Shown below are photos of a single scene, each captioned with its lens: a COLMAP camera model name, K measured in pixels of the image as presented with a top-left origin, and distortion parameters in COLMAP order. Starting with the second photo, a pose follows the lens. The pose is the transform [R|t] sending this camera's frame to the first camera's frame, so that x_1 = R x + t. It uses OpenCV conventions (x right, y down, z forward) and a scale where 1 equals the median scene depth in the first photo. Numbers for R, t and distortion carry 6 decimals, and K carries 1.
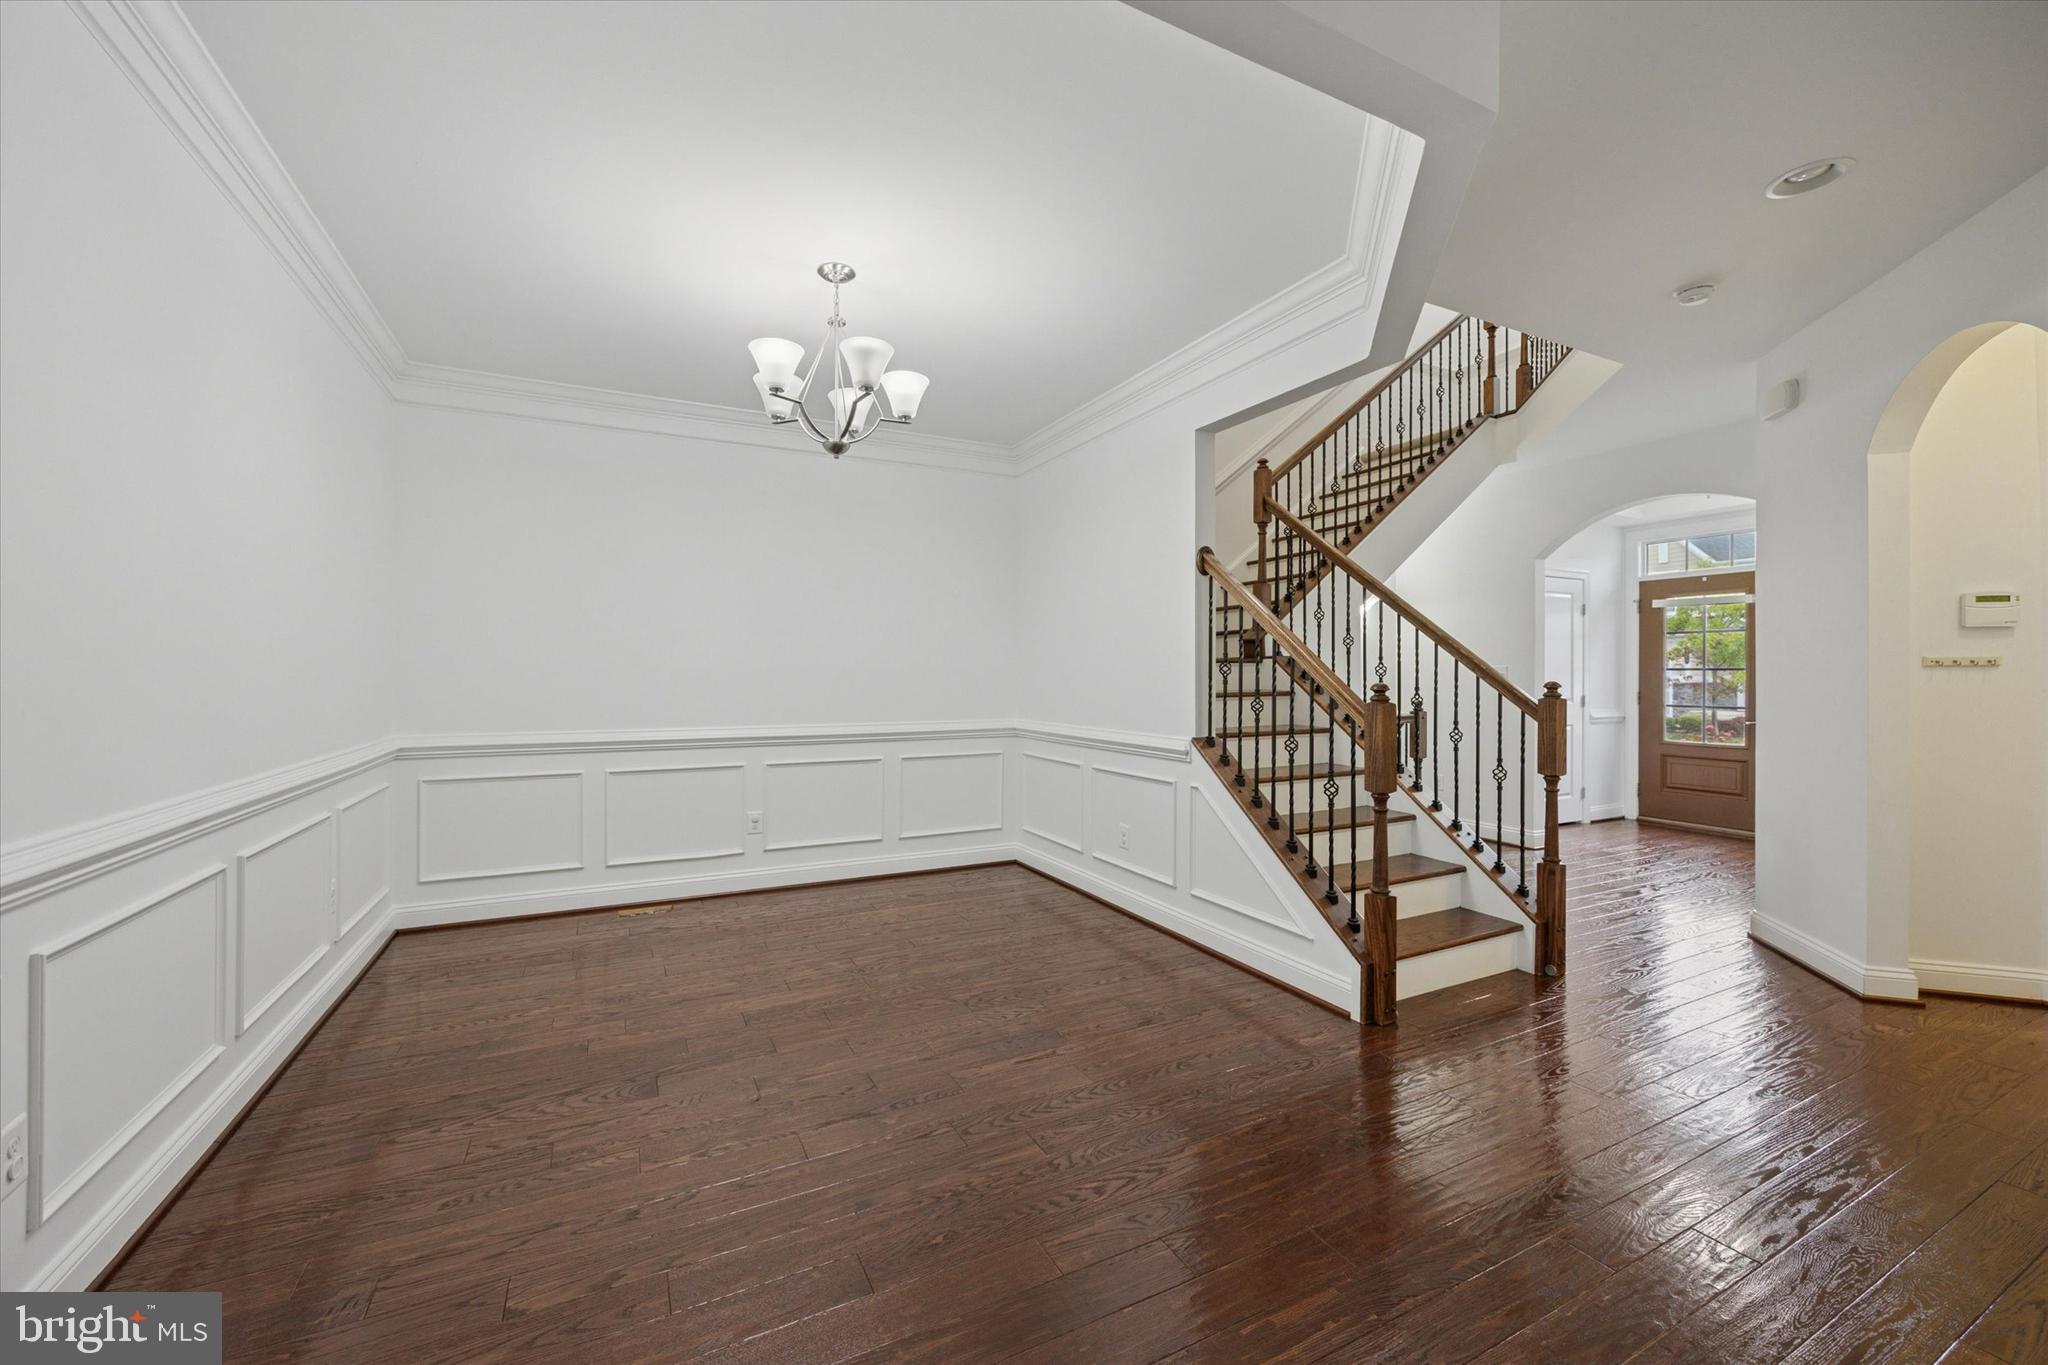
lens RADIAL K [[792.0, 0, 1018.2], [0, 792.0, 674.6], [0, 0, 1]] dist [-0.003331, 0.001411]
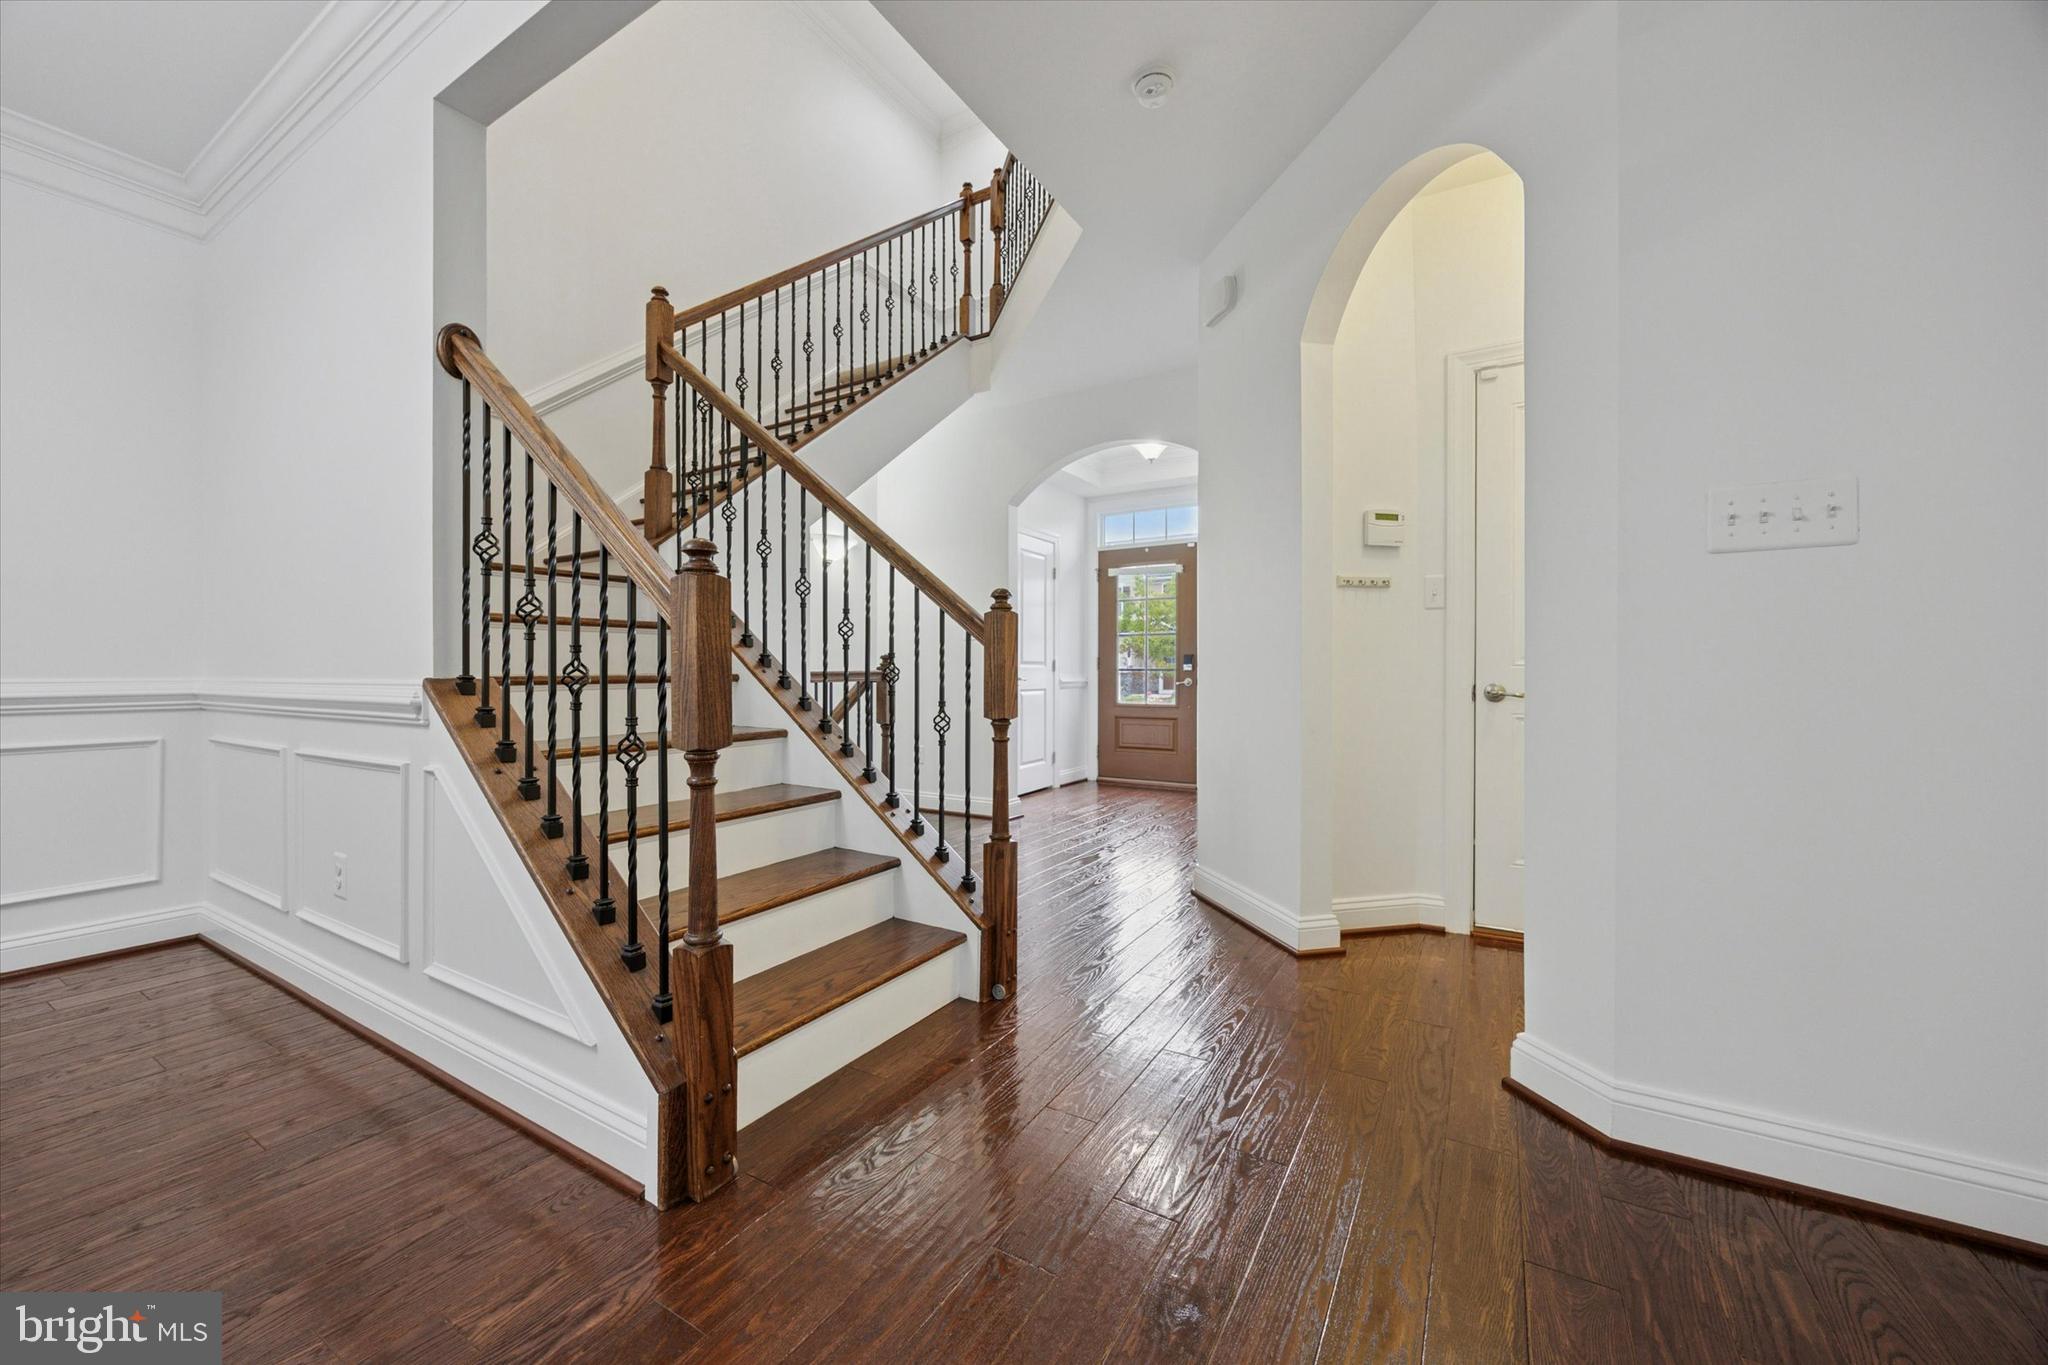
lens RADIAL K [[792.0, 0, 1017.1], [0, 792.0, 674.2], [0, 0, 1]] dist [-0.003331, 0.001411]
pose [[0.845783, -0.003306, 0.533516, 0.277530], [0.000075, 0.999982, 0.006079, 0.075345], [-0.533527, -0.005101, 0.845768, 0.351112]]
